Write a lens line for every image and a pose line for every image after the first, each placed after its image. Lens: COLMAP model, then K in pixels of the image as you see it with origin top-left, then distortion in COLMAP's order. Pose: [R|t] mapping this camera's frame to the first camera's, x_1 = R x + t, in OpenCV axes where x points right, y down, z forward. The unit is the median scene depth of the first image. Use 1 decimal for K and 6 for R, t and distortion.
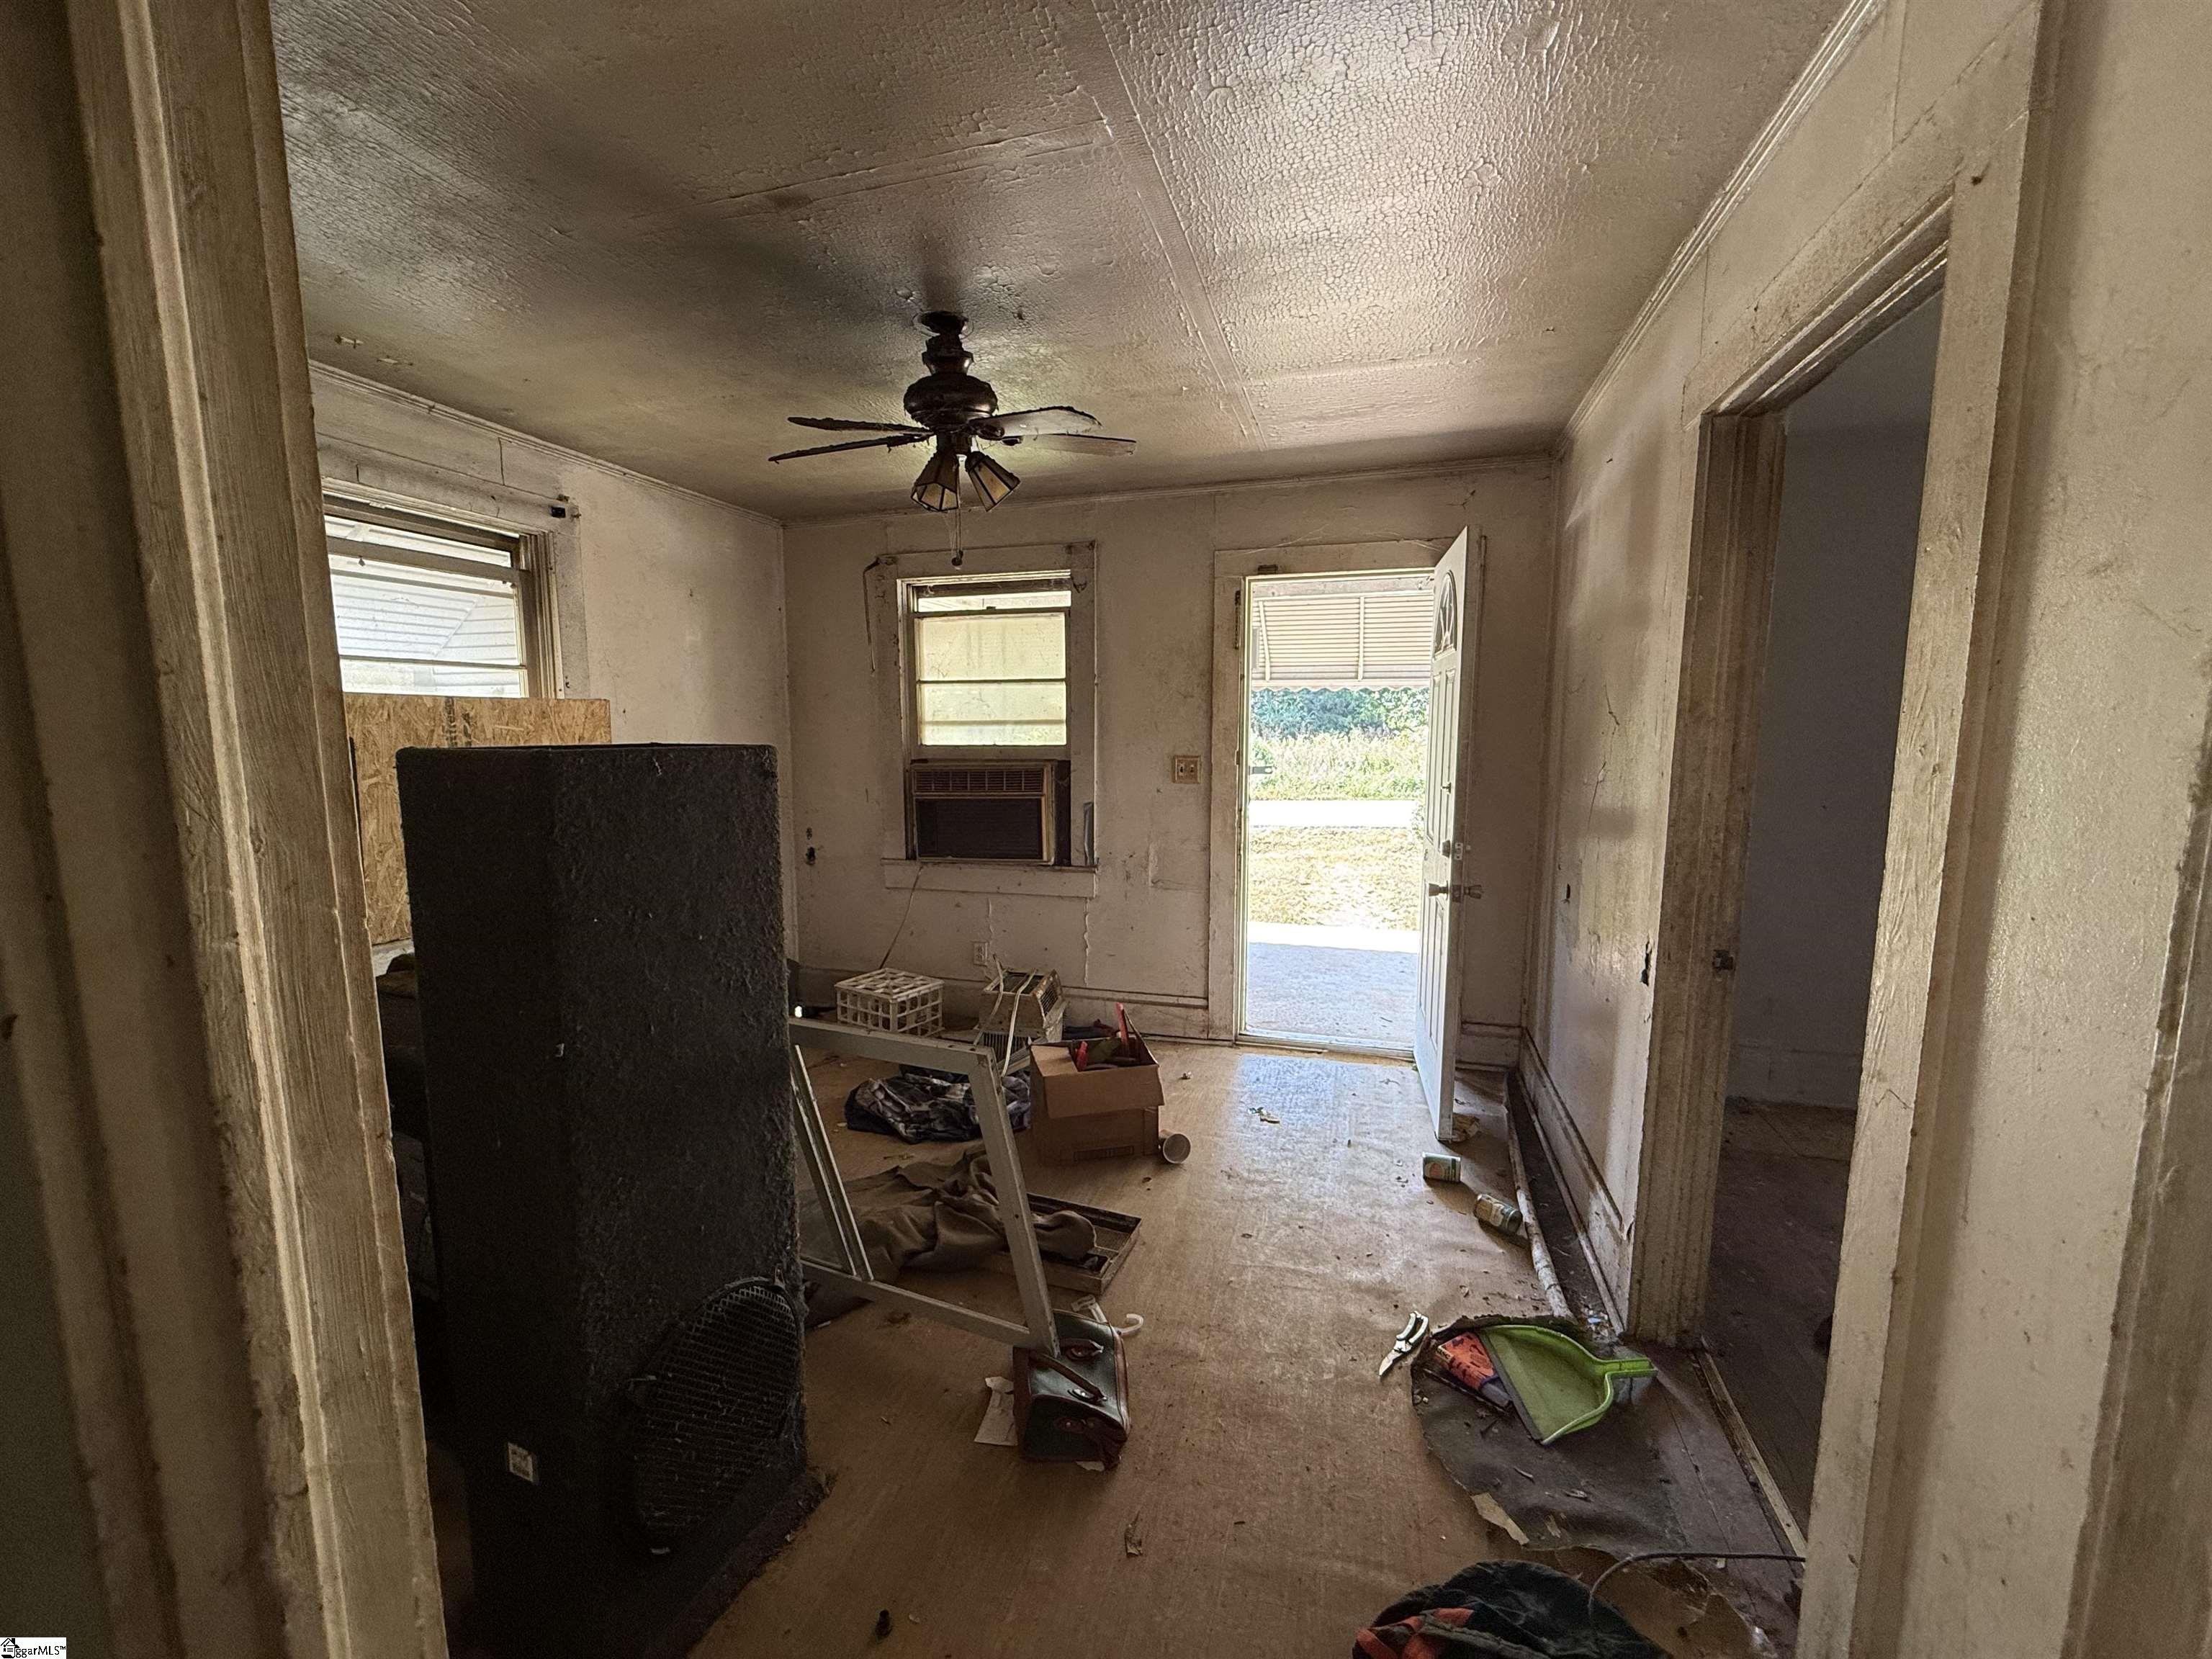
lens RADIAL K [[881.9, 0, 1109.8], [0, 881.9, 829.3], [0, 0, 1]] dist [-0.000627, 0.000696]
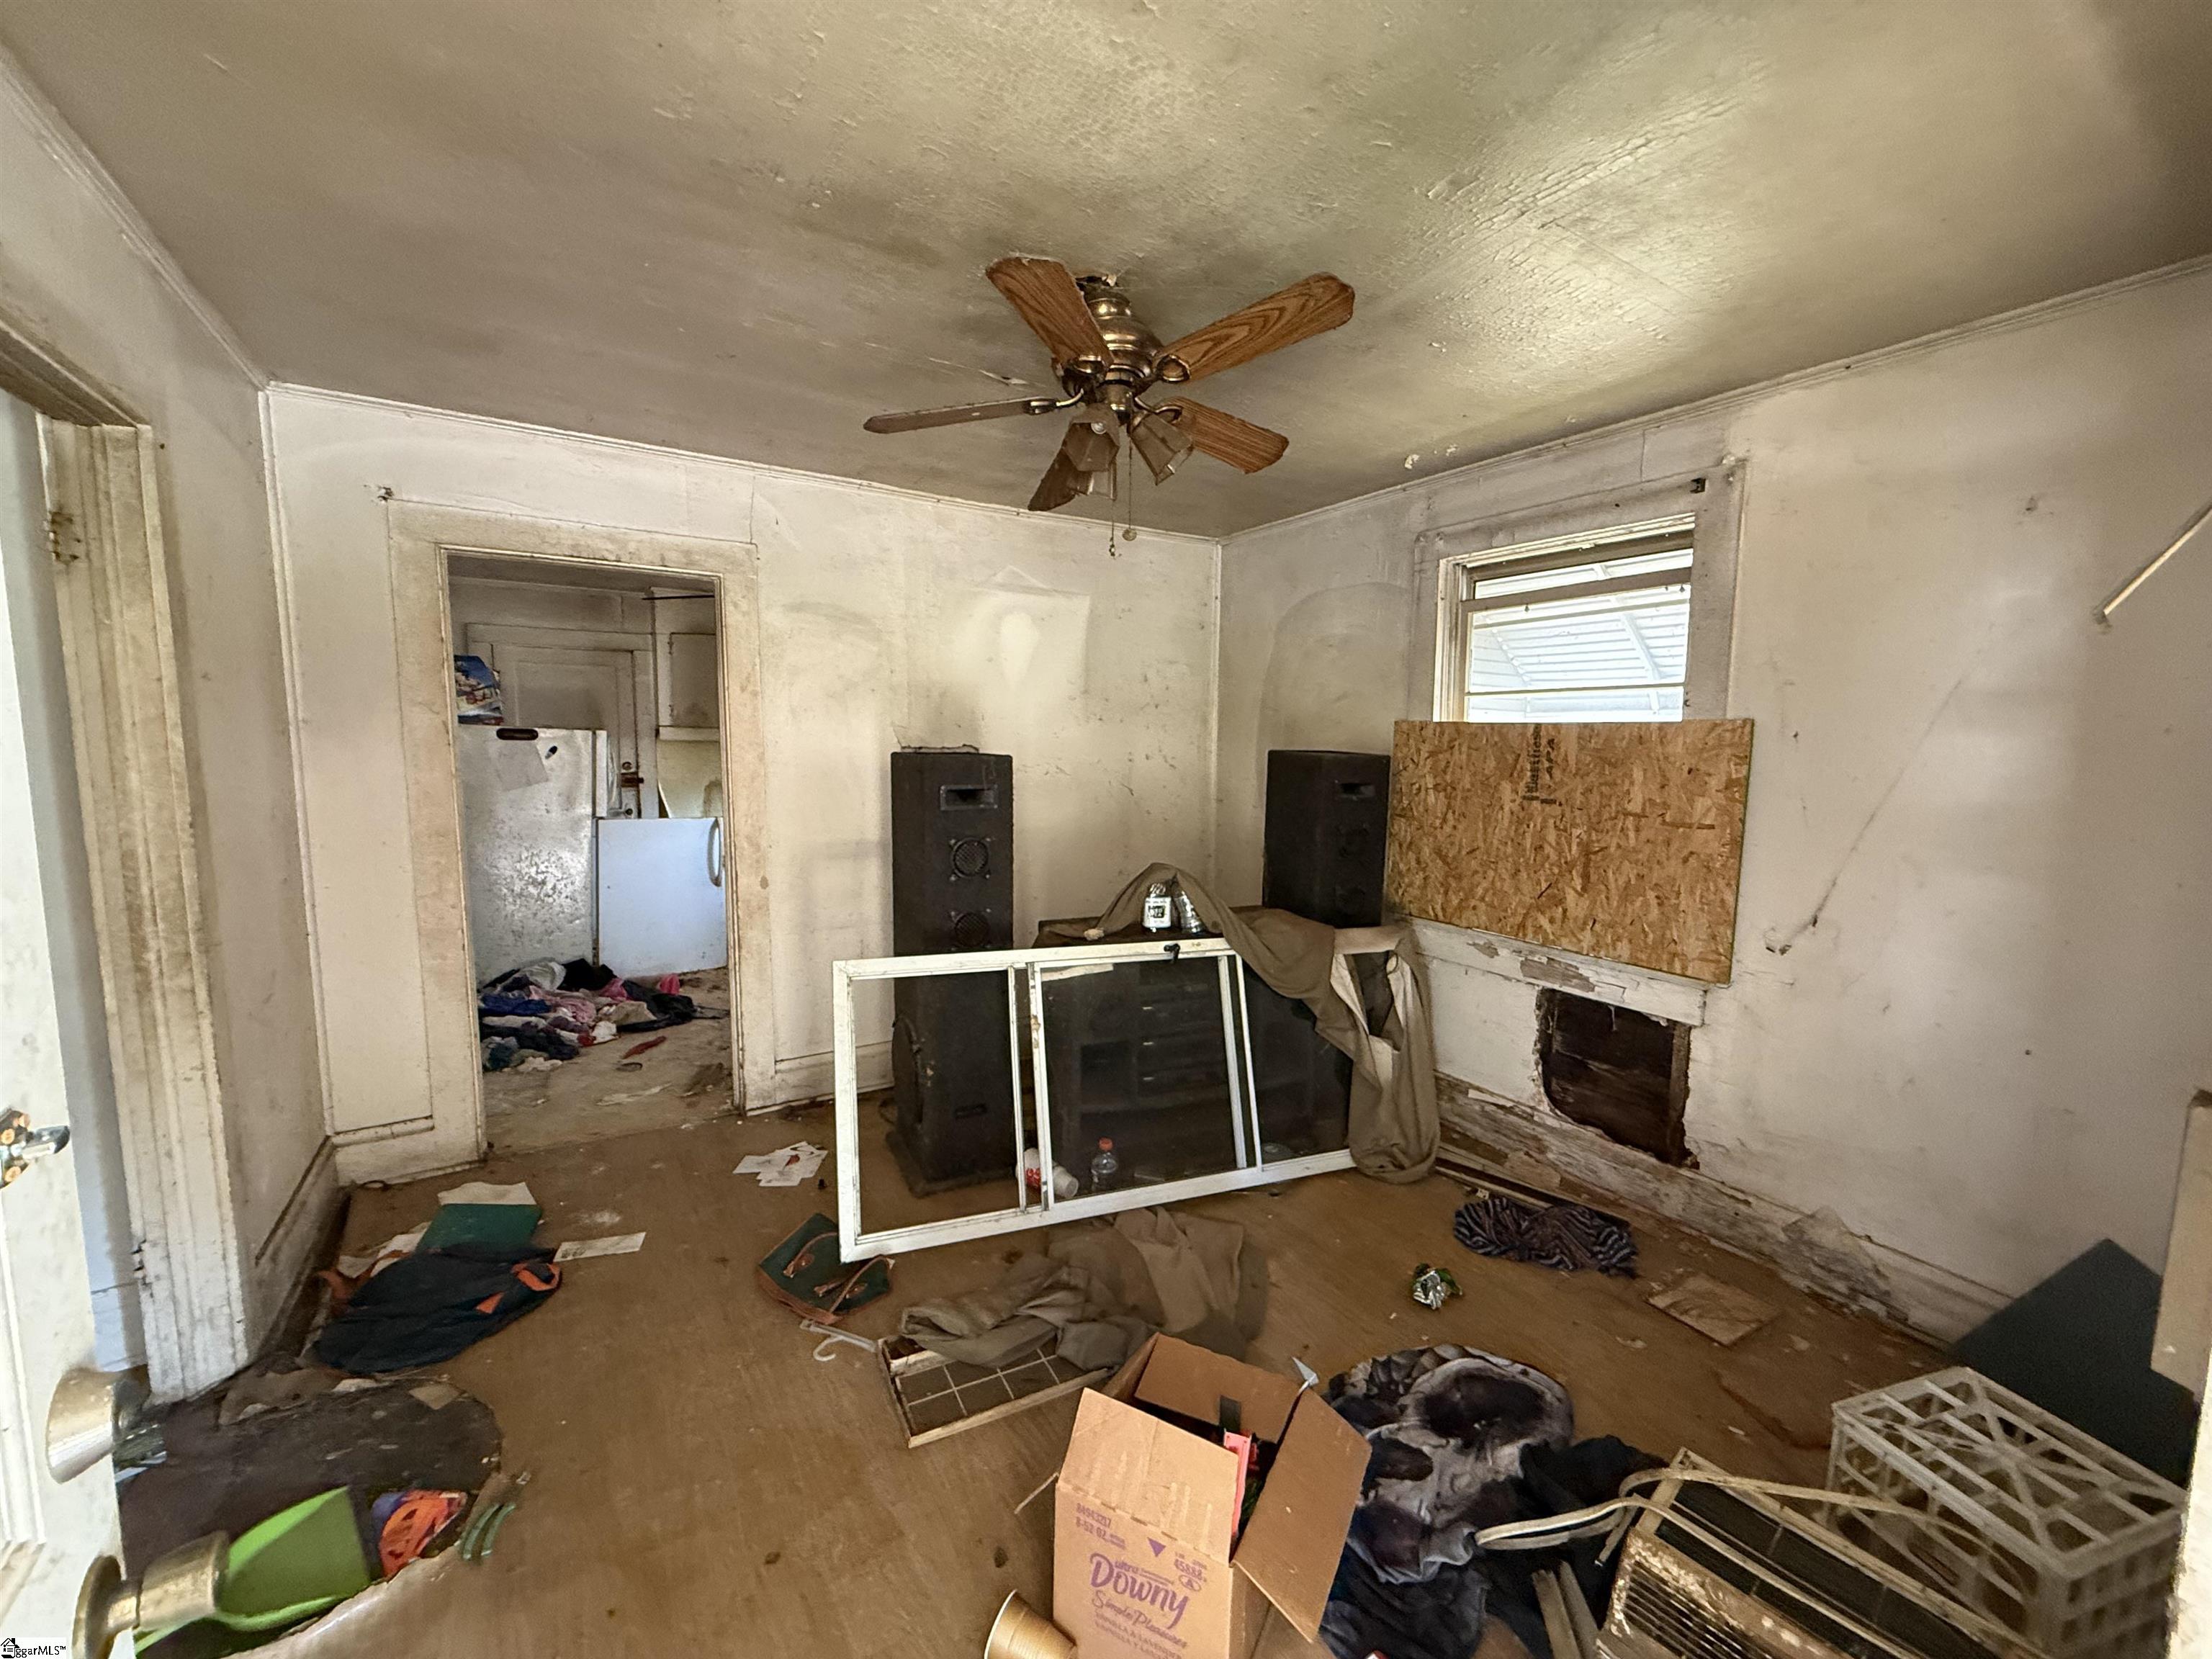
lens RADIAL K [[881.9, 0, 1102.6], [0, 881.9, 828.1], [0, 0, 1]] dist [-0.000627, 0.000696]
pose [[-0.663176, 0.071185, -0.745070, 0.392983], [-0.099385, 0.978277, 0.181927, -0.172206], [0.741835, 0.194698, -0.641695, 1.348624]]
